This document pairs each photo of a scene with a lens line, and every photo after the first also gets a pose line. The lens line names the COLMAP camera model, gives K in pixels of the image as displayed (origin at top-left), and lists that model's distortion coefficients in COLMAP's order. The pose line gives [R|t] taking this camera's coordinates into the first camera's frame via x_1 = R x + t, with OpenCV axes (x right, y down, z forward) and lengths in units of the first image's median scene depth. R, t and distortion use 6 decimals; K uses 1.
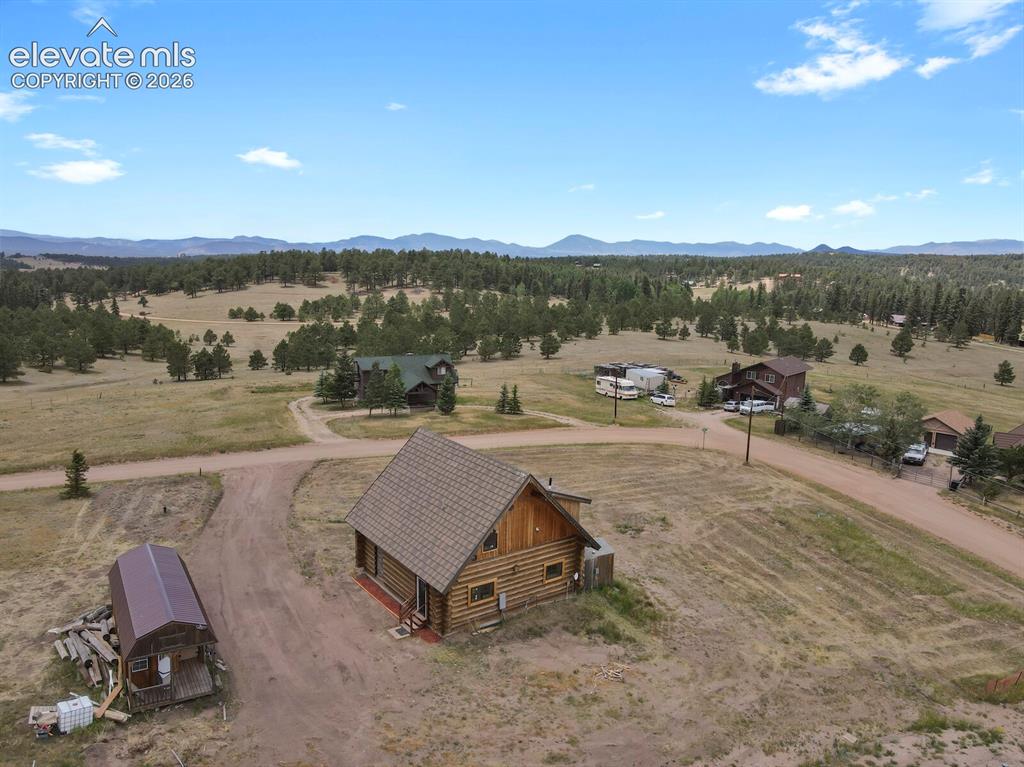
lens RADIAL K [[751.2, 0, 513.8], [0, 751.2, 388.3], [0, 0, 1]] dist [-0.000524, 0.032750]
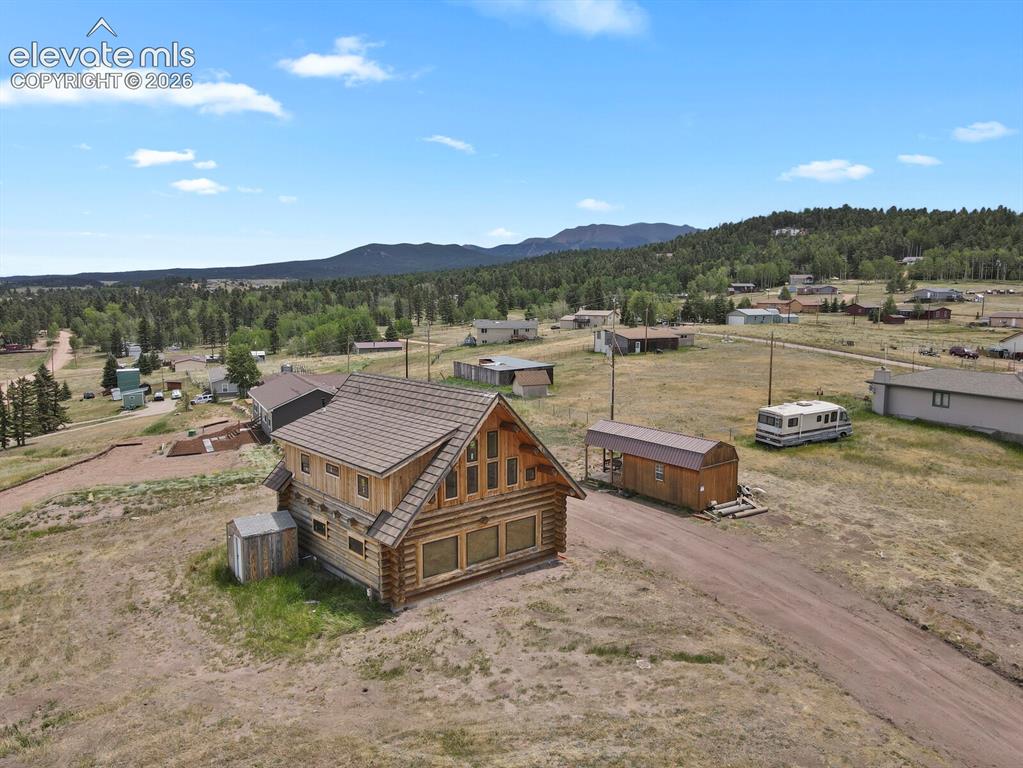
lens RADIAL K [[750.5, 0, 513.3], [0, 750.5, 388.8], [0, 0, 1]] dist [-0.000524, 0.032750]
pose [[-0.995930, -0.012528, -0.089253, -0.058324], [-0.039306, 0.951531, 0.305030, -0.104883], [0.081106, 0.307297, -0.948151, 1.154299]]
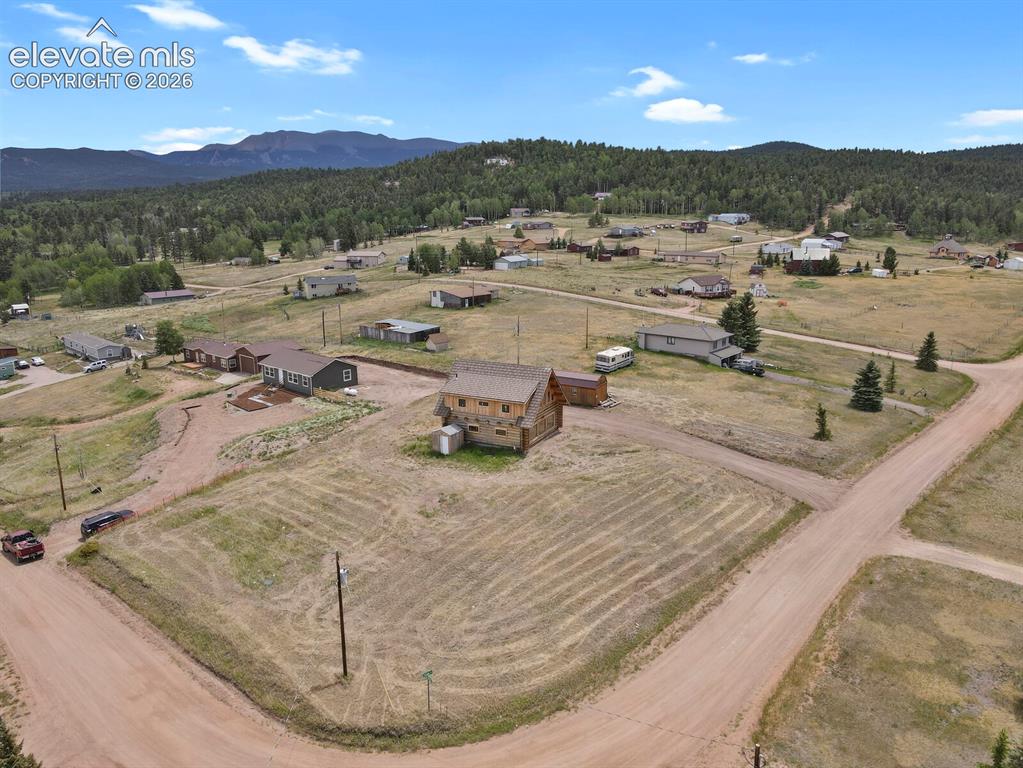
lens RADIAL K [[750.5, 0, 513.3], [0, 750.5, 388.8], [0, 0, 1]] dist [-0.000524, 0.032750]
pose [[-0.888212, 0.094932, -0.449518, 0.504710], [-0.097105, 0.917525, 0.385641, -0.387685], [0.449054, 0.386181, -0.805739, 1.670597]]
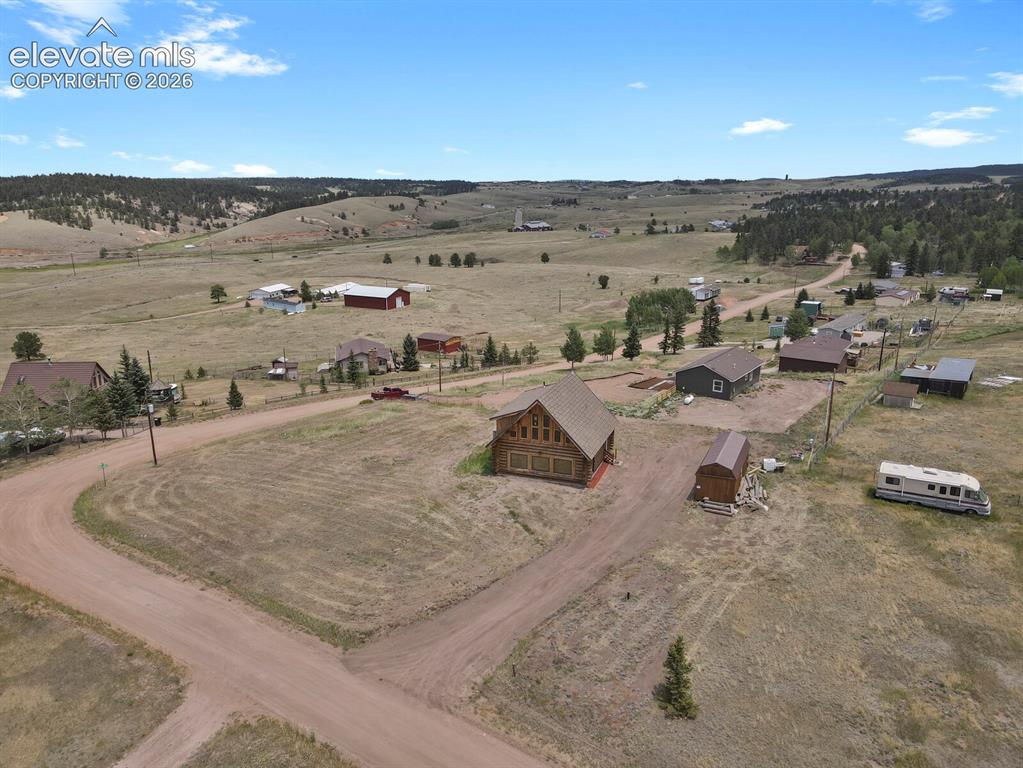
lens RADIAL K [[751.3, 0, 509.6], [0, 751.3, 359.1], [0, 0, 1]] dist [0.005988, 0.009770]
pose [[-0.561937, -0.209097, 0.800316, -0.887496], [0.138732, 0.929995, 0.340387, -0.373357], [-0.815463, 0.302305, -0.493590, 1.248489]]
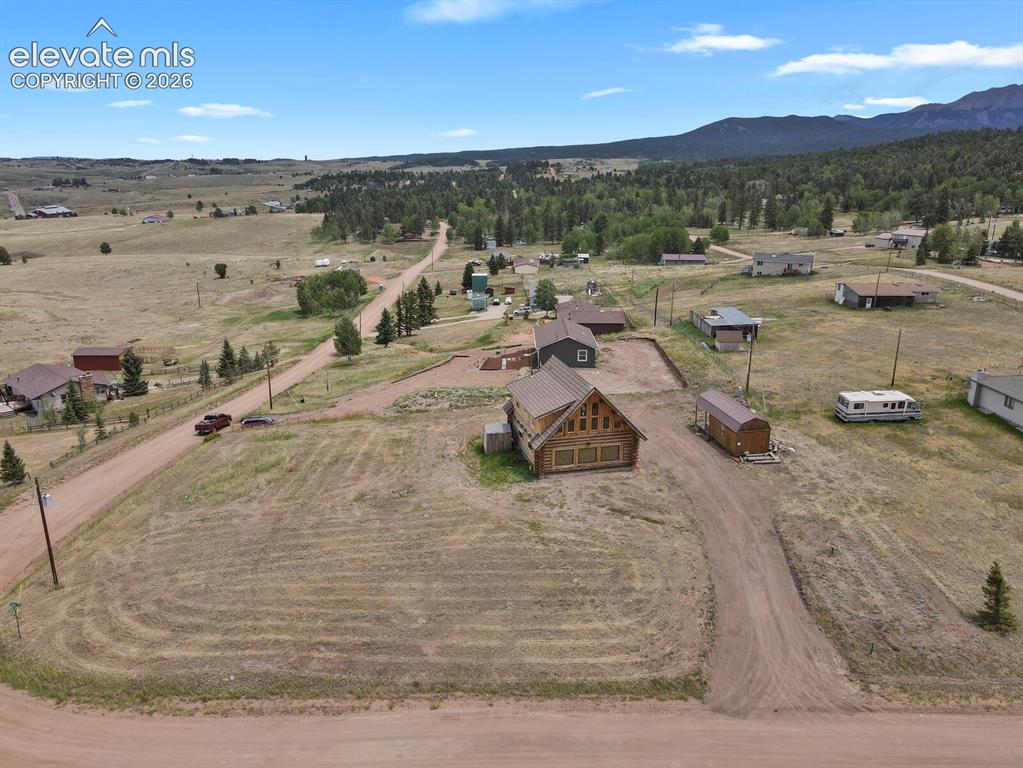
lens RADIAL K [[747.6, 0, 511.5], [0, 747.6, 384.0], [0, 0, 1]] dist [0.010296, 0.011471]
pose [[-0.933309, -0.127920, 0.335516, -0.312877], [0.037595, 0.894444, 0.445596, -0.399632], [-0.357101, 0.428492, -0.829984, 1.557032]]
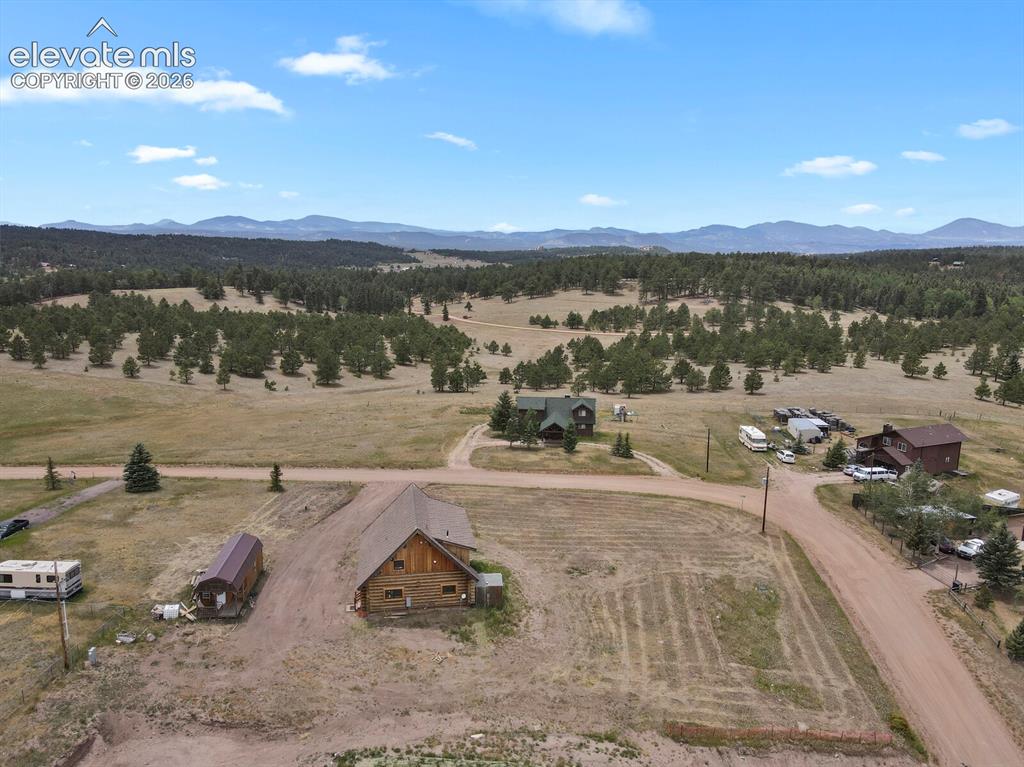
lens RADIAL K [[751.2, 0, 513.8], [0, 751.2, 388.3], [0, 0, 1]] dist [-0.000524, 0.032750]
pose [[0.899453, 0.075156, -0.430506, 0.518932], [-0.068836, 0.997169, 0.030263, -0.147856], [0.431561, 0.002414, 0.902080, -0.226453]]
